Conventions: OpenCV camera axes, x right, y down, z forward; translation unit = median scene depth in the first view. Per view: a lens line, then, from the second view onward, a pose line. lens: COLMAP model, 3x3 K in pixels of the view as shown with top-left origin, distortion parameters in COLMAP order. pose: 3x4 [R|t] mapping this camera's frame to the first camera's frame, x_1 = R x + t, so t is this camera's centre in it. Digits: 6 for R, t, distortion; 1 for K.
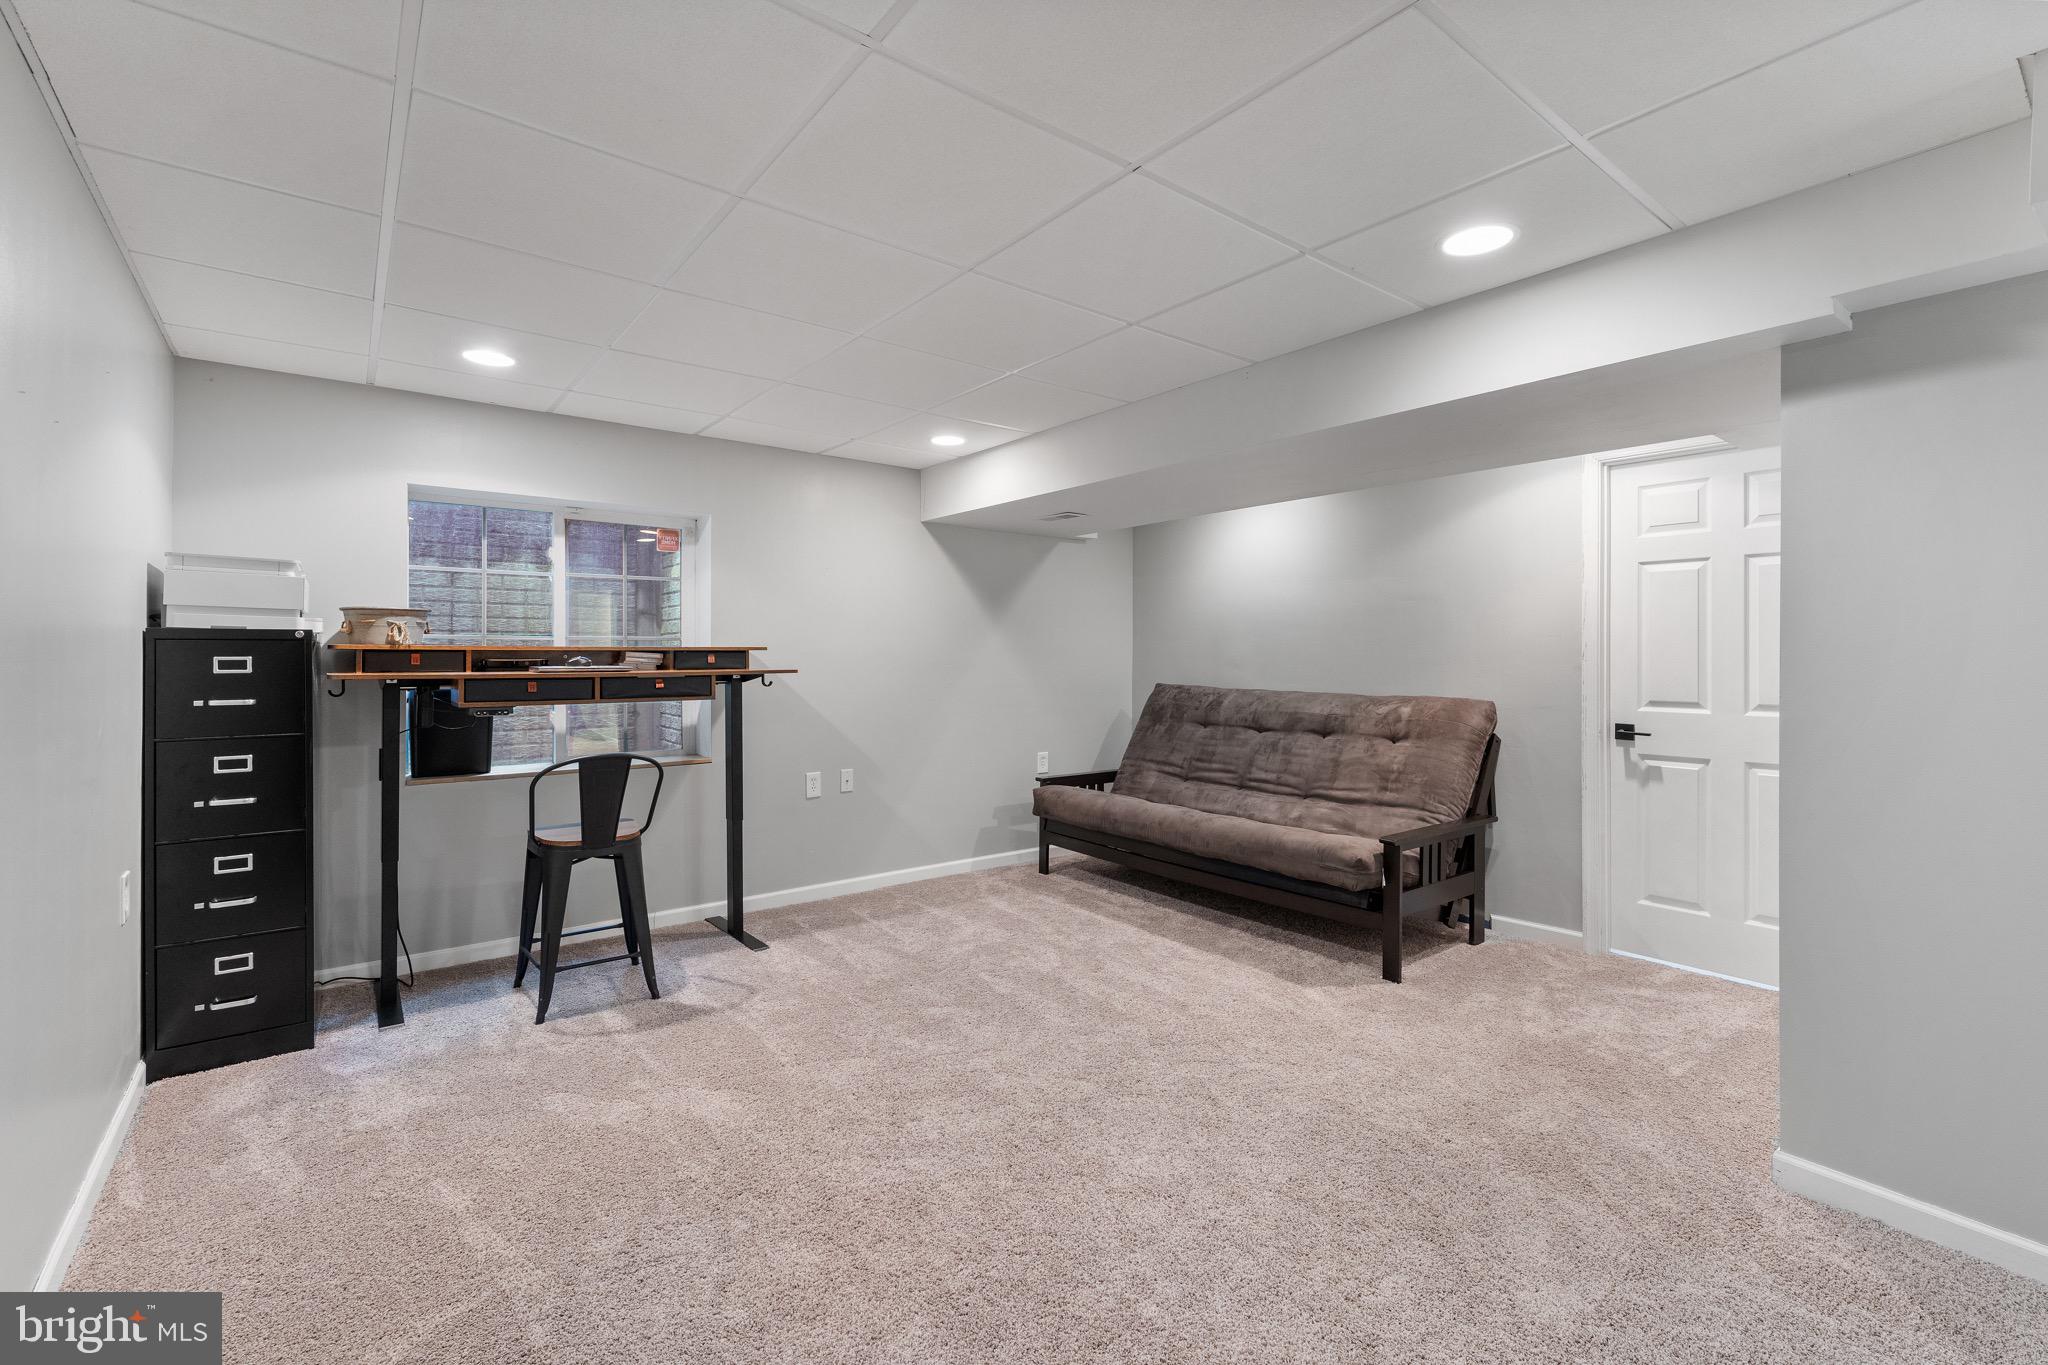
lens RADIAL K [[881.0, 0, 1015.7], [0, 881.0, 669.8], [0, 0, 1]] dist [-0.007443, 0.001517]
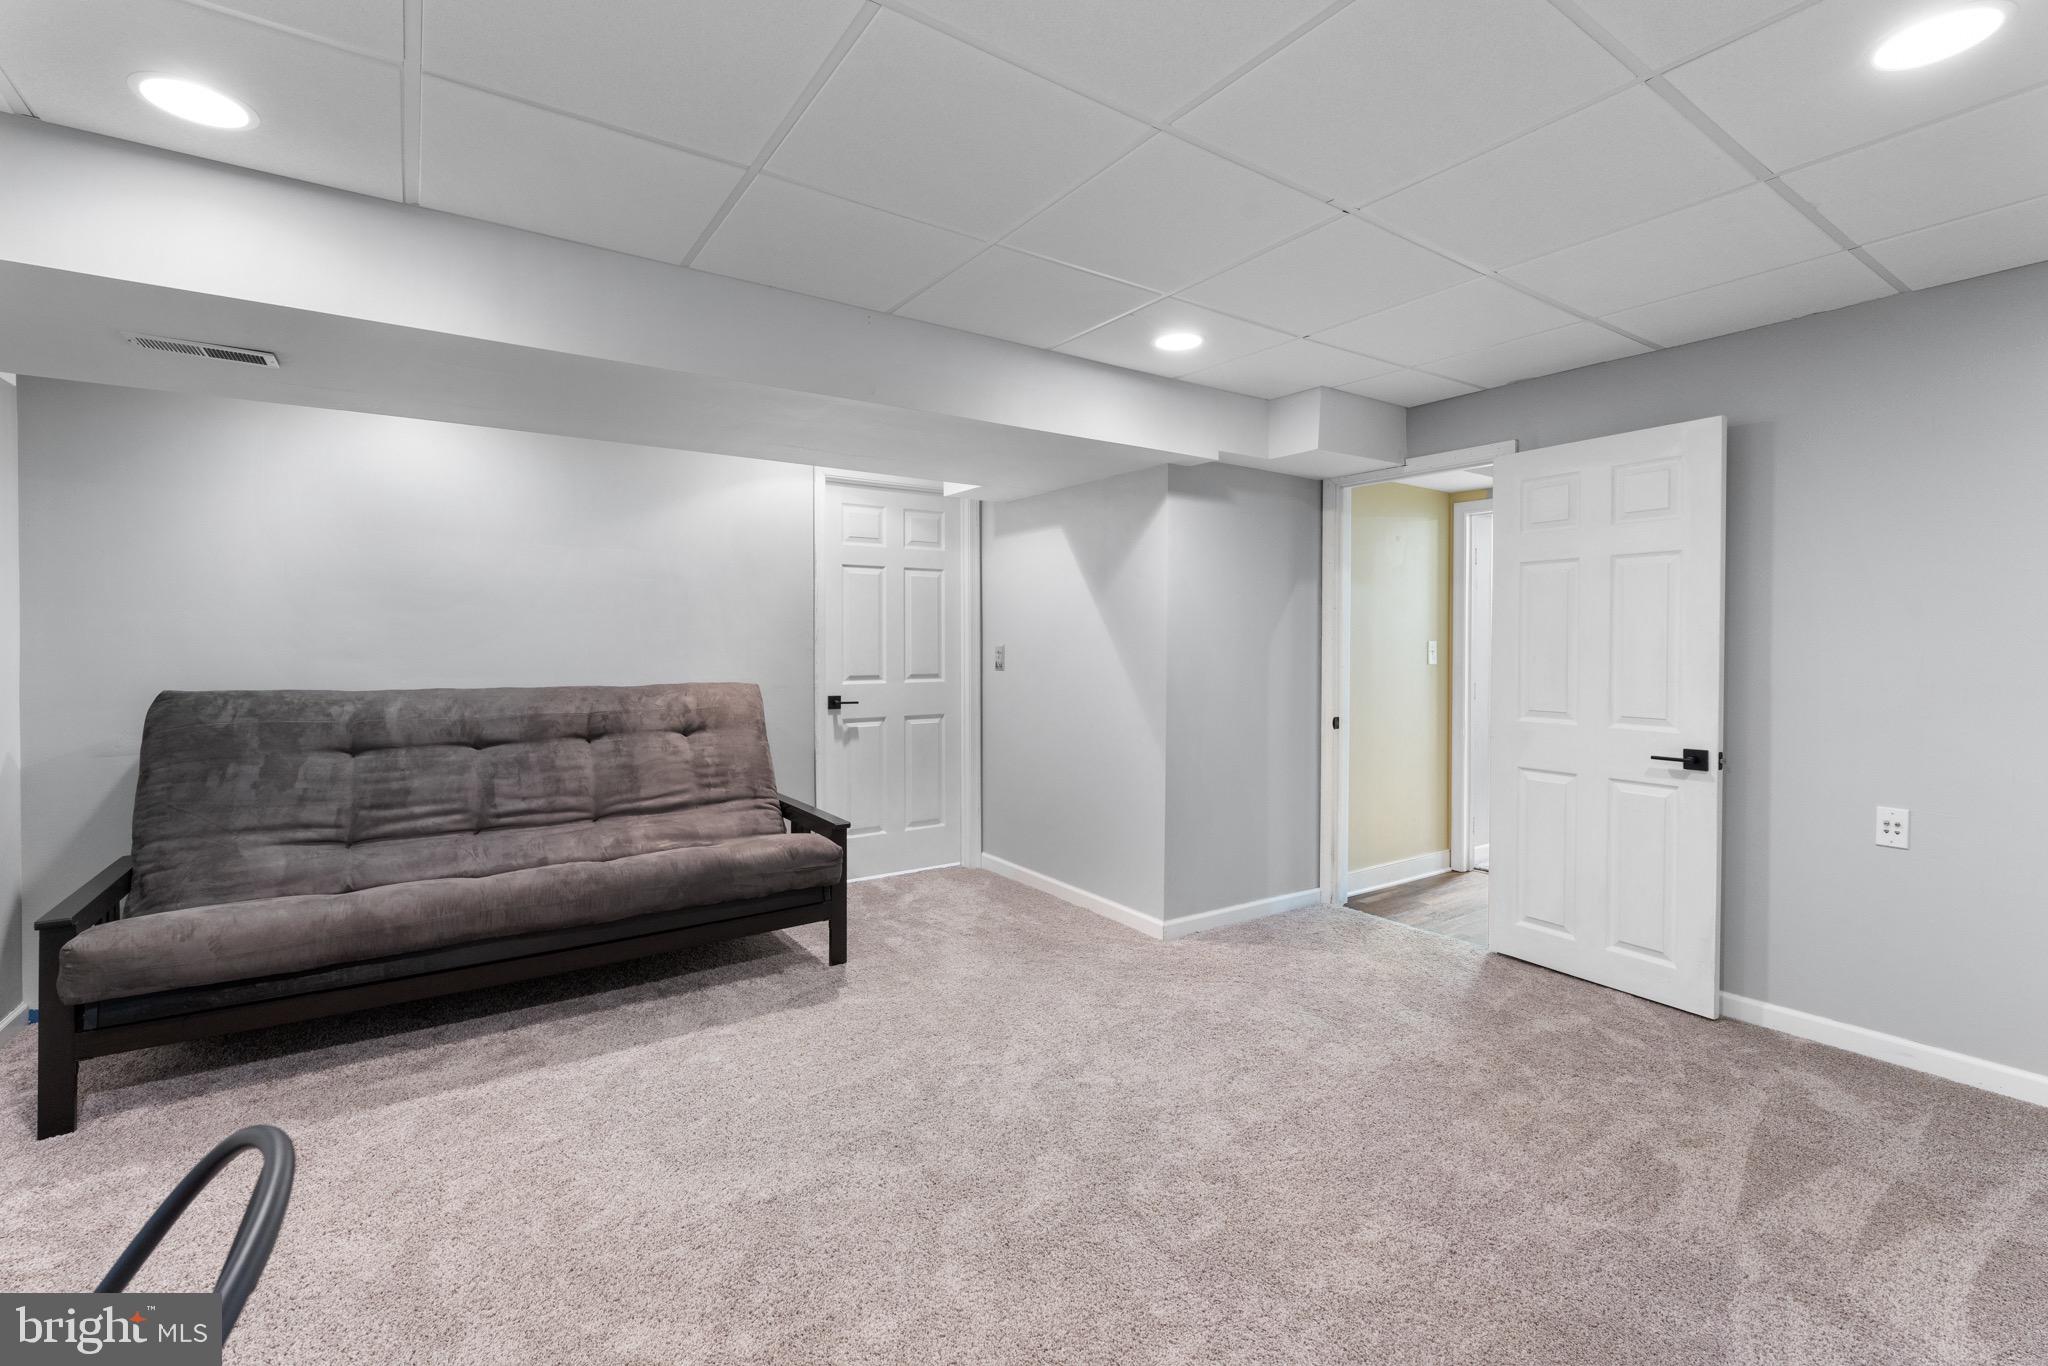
lens RADIAL K [[881.0, 0, 1016.4], [0, 881.0, 662.7], [0, 0, 1]] dist [-0.007443, 0.001517]
pose [[0.057586, -0.025563, 0.998013, -0.460525], [0.015922, 0.999568, 0.024684, -0.009734], [-0.998214, 0.014469, 0.057968, 0.608519]]
